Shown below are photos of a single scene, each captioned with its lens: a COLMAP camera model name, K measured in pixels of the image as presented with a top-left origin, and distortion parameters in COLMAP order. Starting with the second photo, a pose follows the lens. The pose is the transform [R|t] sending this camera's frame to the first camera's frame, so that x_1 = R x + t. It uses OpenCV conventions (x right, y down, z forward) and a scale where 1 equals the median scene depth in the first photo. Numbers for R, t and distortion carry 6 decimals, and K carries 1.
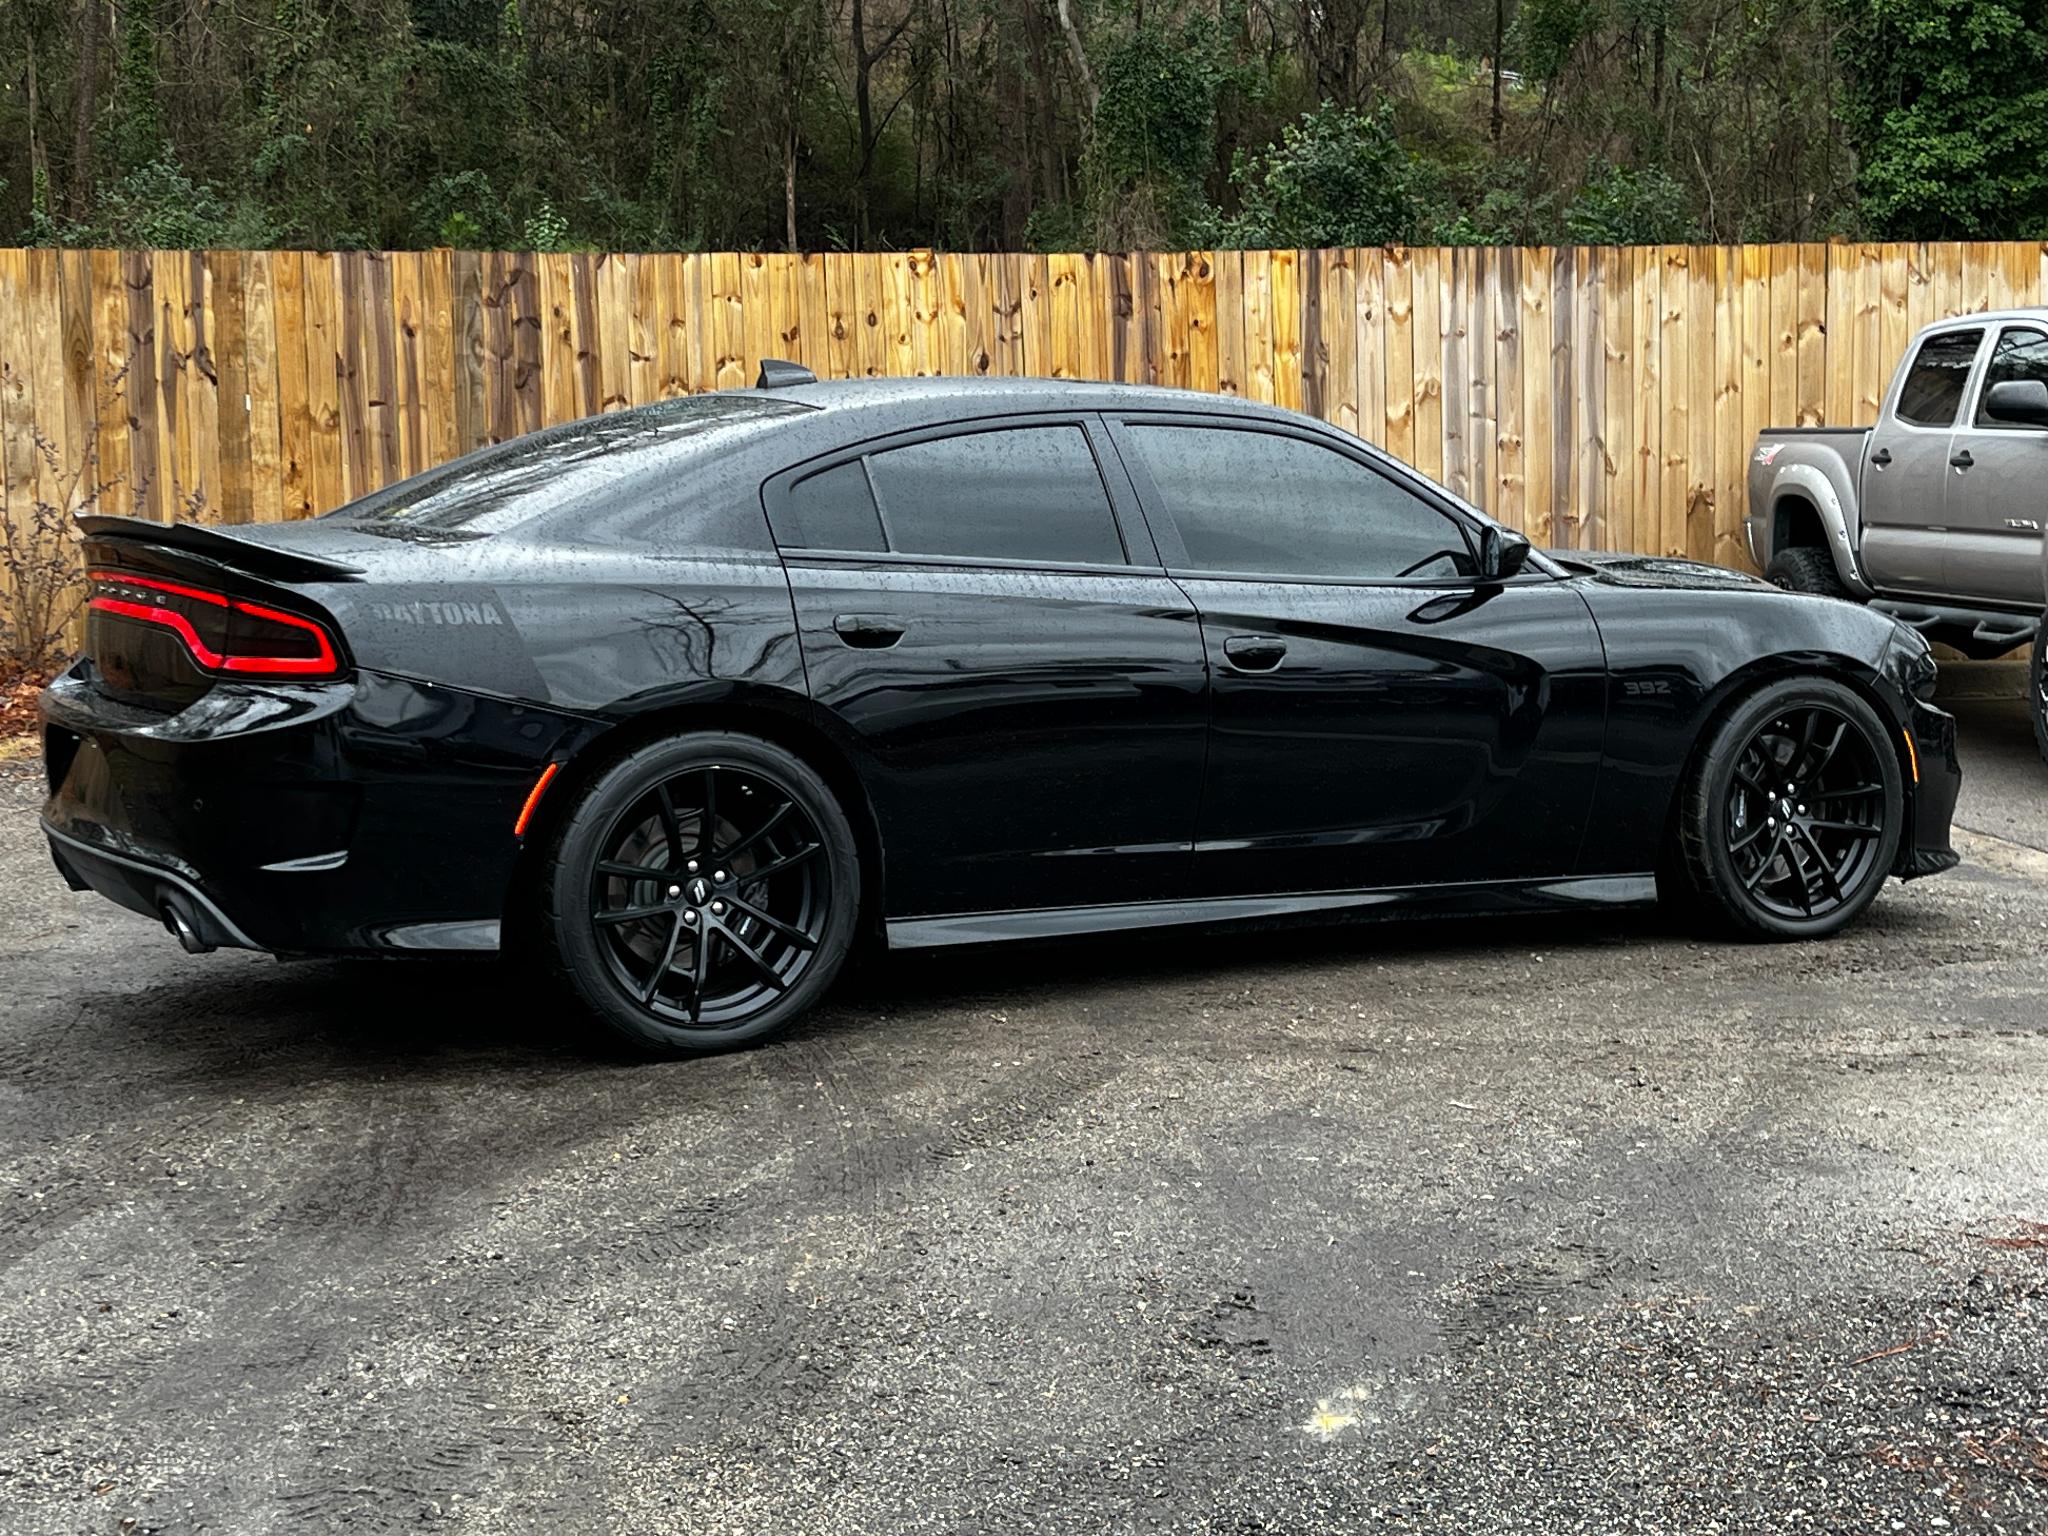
lens RADIAL K [[3309.4, 0, 1057.8], [0, 3309.4, 697.5], [0, 0, 1]] dist [0.232022, -0.962344]
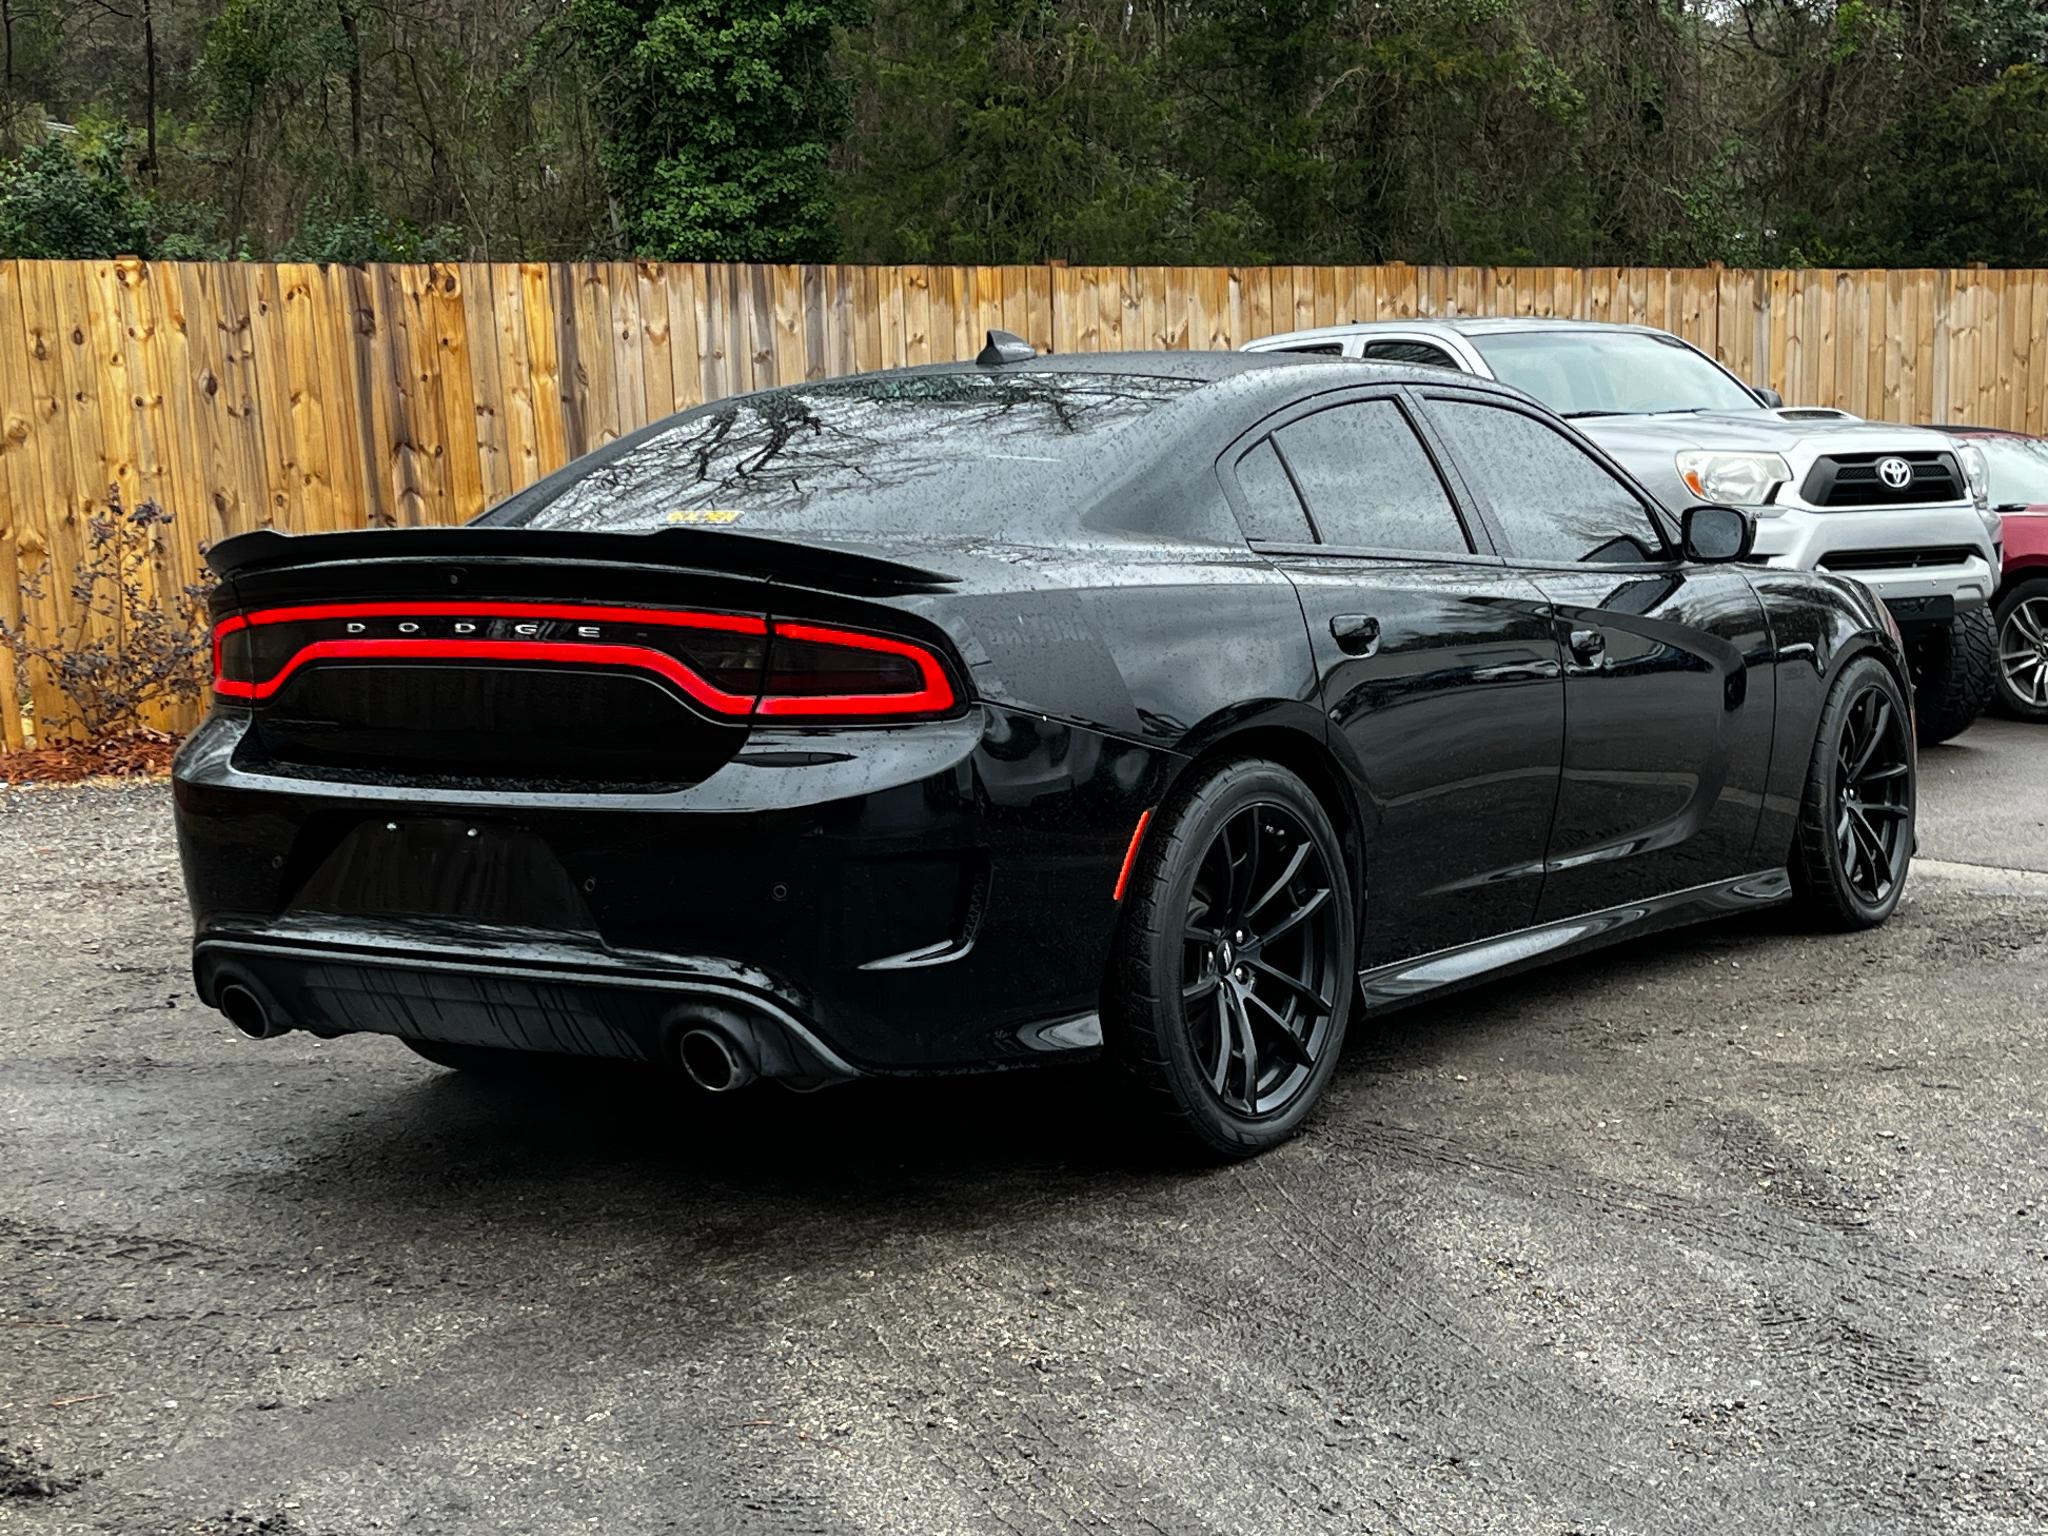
lens RADIAL K [[3309.4, 0, 1057.8], [0, 3309.4, 697.5], [0, 0, 1]] dist [0.232022, -0.962344]
pose [[0.899373, -0.048750, 0.434456, -0.207320], [0.056887, 0.998364, -0.005737, -0.001606], [-0.433466, 0.029874, 0.900675, 0.113177]]
